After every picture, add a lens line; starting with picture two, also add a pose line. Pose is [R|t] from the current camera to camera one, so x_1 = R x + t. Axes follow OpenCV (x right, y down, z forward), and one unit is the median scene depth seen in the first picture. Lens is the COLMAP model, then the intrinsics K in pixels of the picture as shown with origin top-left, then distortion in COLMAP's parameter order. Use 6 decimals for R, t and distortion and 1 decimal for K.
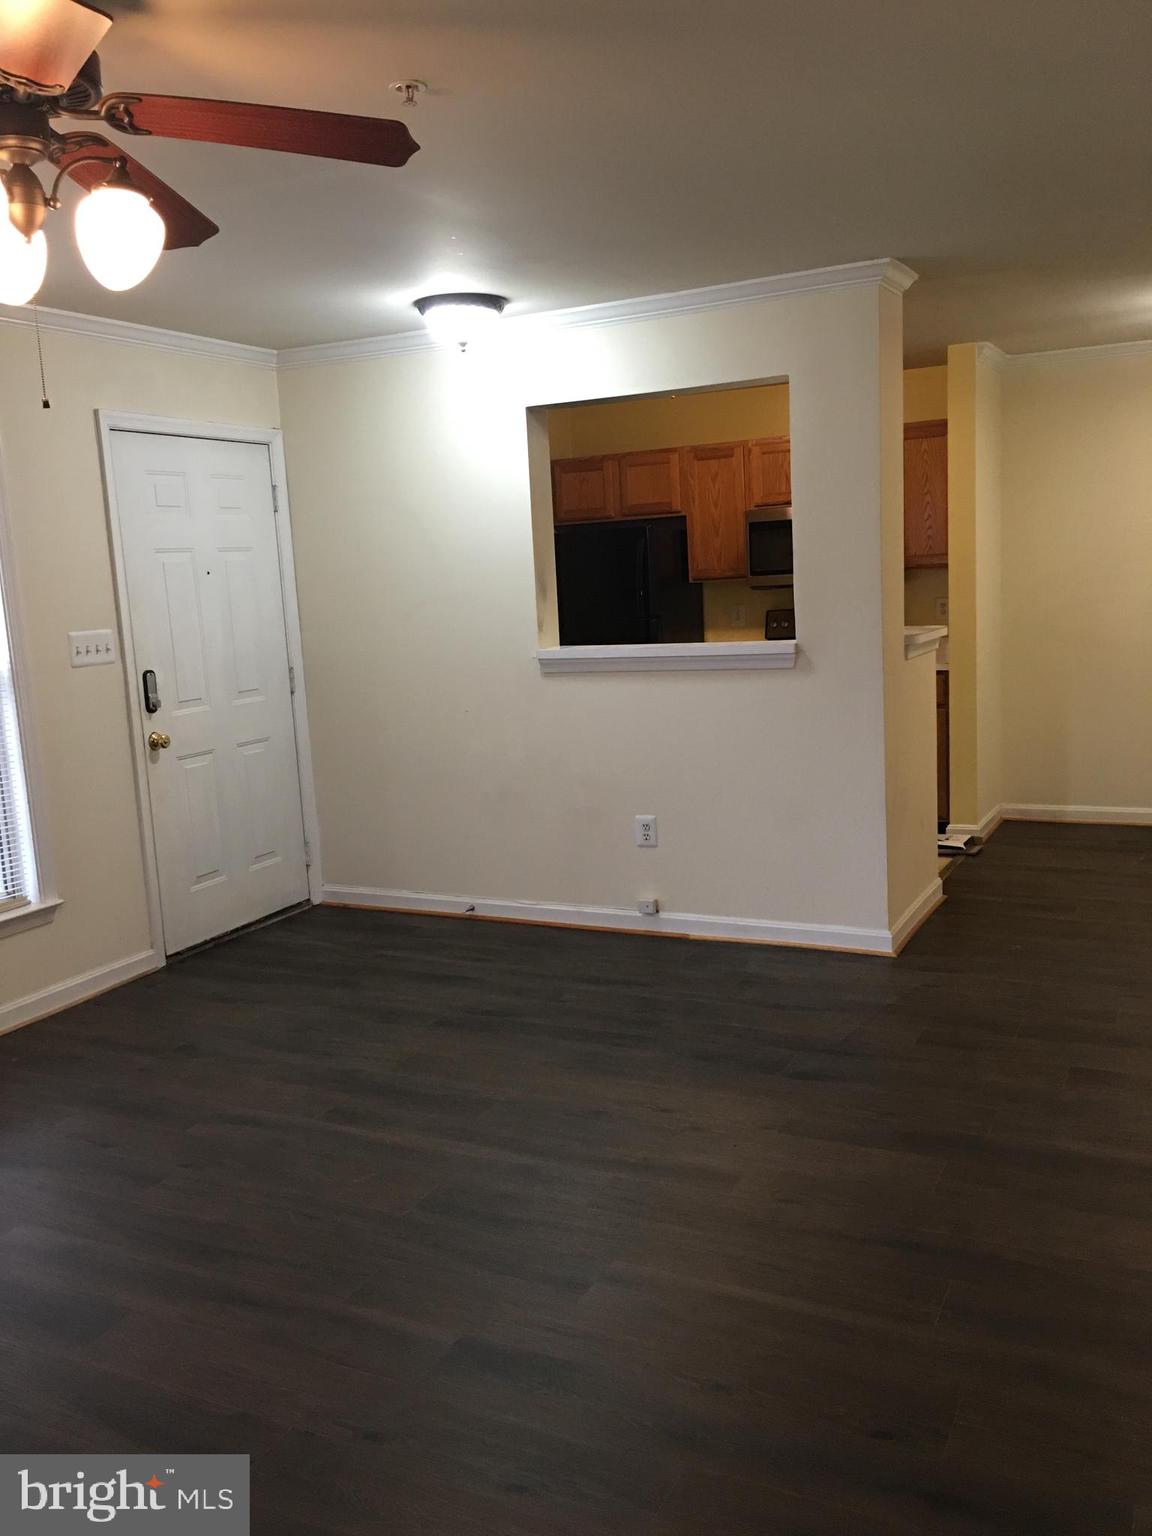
lens RADIAL K [[1340.8, 0, 577.1], [0, 1340.8, 768.9], [0, 0, 1]] dist [0.092937, 0.000607]
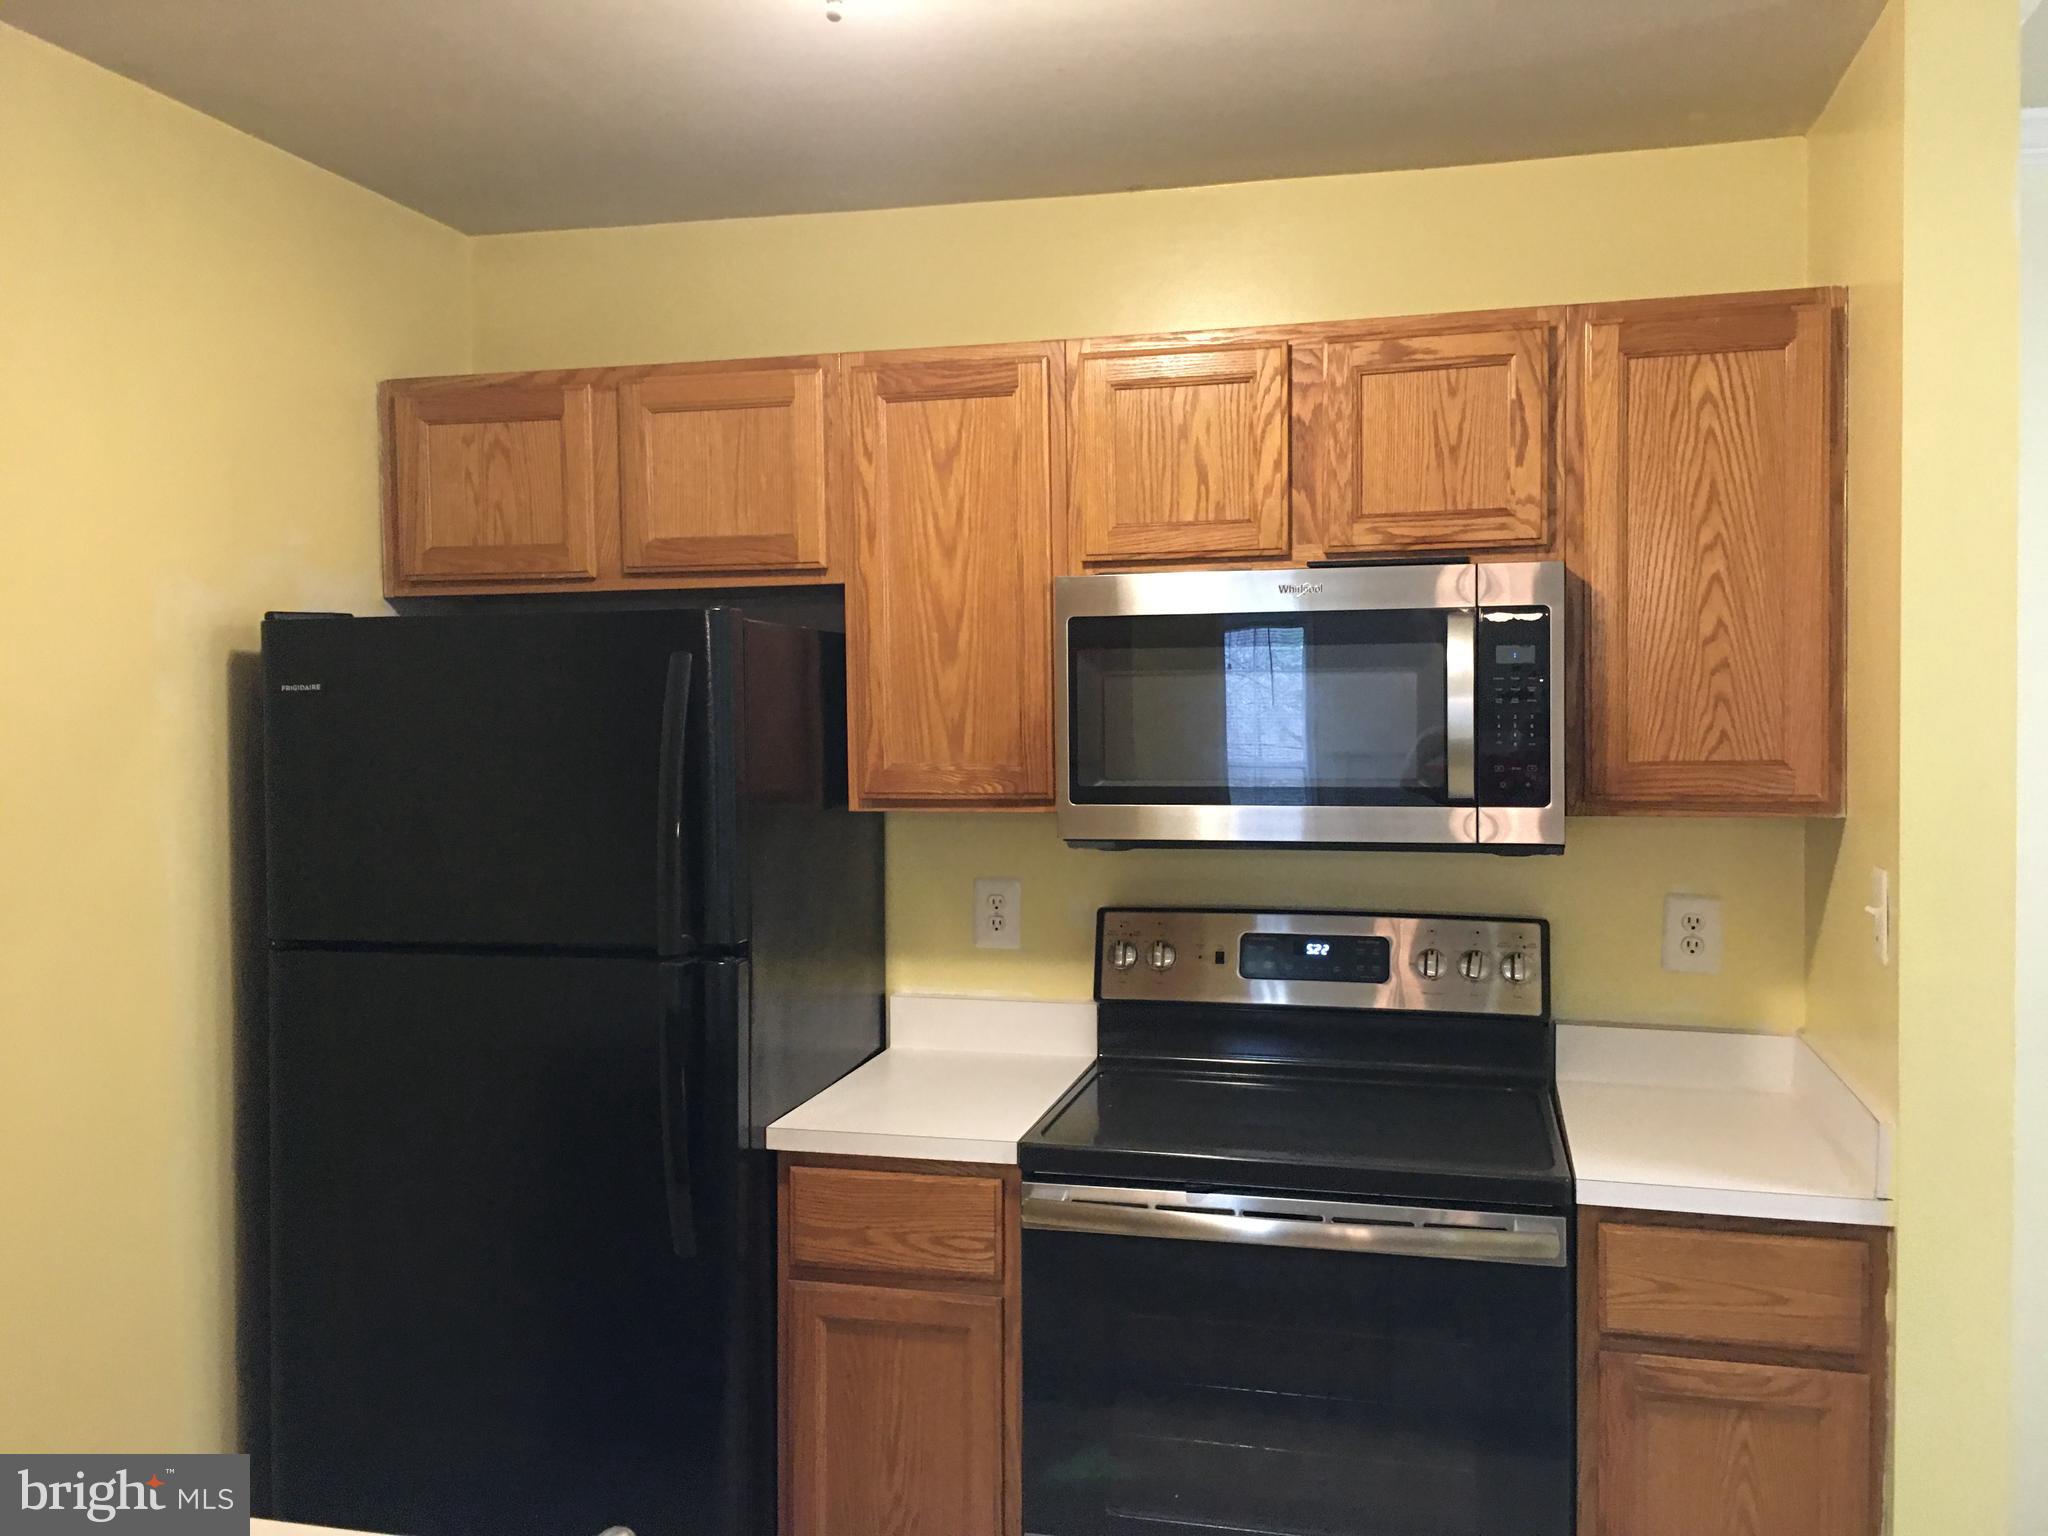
lens RADIAL K [[1787.8, 0, 1023.3], [0, 1787.8, 766.4], [0, 0, 1]] dist [0.092937, 0.000607]
pose [[0.975610, 0.039168, 0.215987, 0.036528], [-0.012346, 0.992185, -0.124162, -0.101542], [-0.219162, 0.118467, 0.968470, 0.622200]]
